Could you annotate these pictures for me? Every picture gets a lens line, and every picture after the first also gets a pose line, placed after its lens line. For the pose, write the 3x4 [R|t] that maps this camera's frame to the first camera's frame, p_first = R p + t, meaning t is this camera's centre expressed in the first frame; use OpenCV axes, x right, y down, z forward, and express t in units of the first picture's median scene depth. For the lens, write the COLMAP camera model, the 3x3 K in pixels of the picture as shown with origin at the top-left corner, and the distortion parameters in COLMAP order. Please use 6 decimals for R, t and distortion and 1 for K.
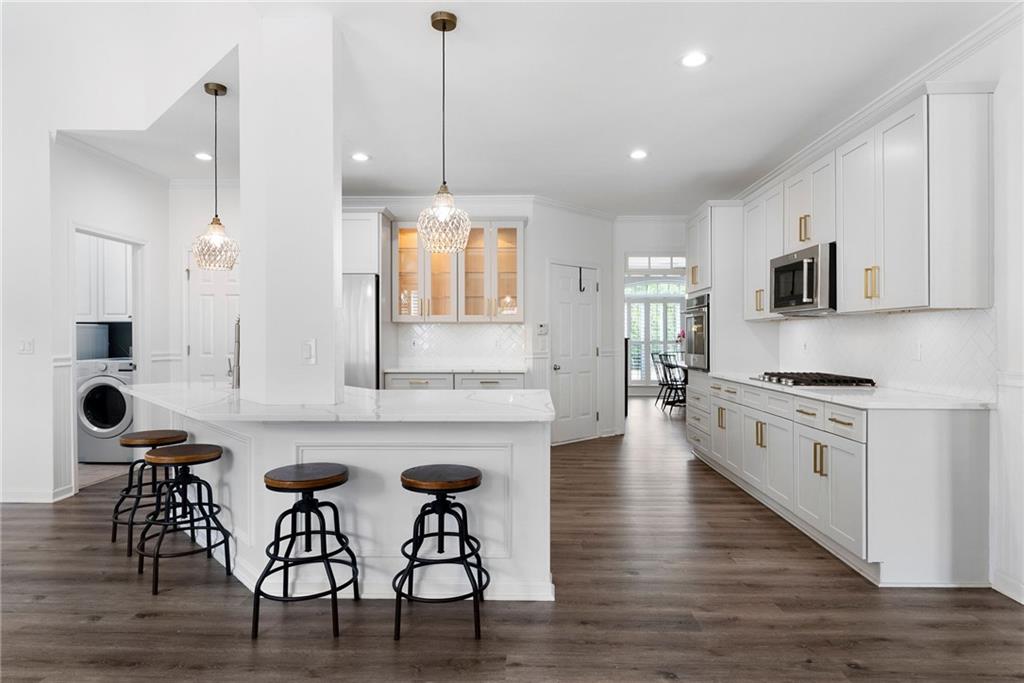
lens RADIAL K [[559.3, 0, 509.8], [0, 559.3, 339.6], [0, 0, 1]] dist [-0.003045, 0.000265]
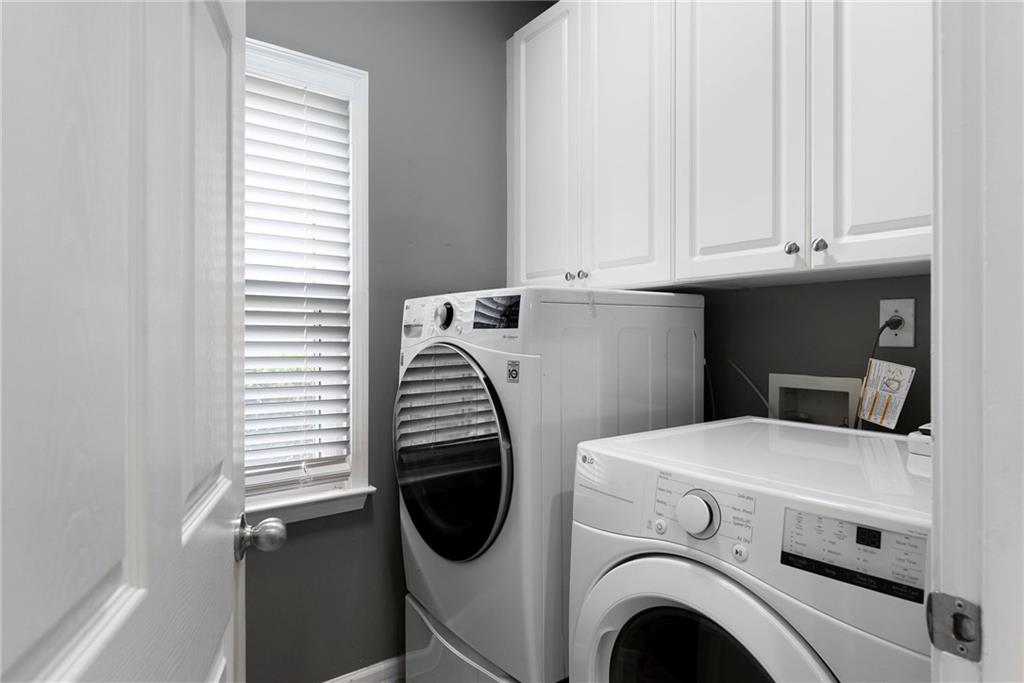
lens RADIAL K [[559.3, 0, 512.2], [0, 559.3, 342.2], [0, 0, 1]] dist [-0.003045, 0.000265]
pose [[0.607983, 0.010253, -0.793884, -0.566235], [-0.013758, 0.999903, 0.002378, -0.002245], [0.793831, 0.009476, 0.608064, 0.769312]]
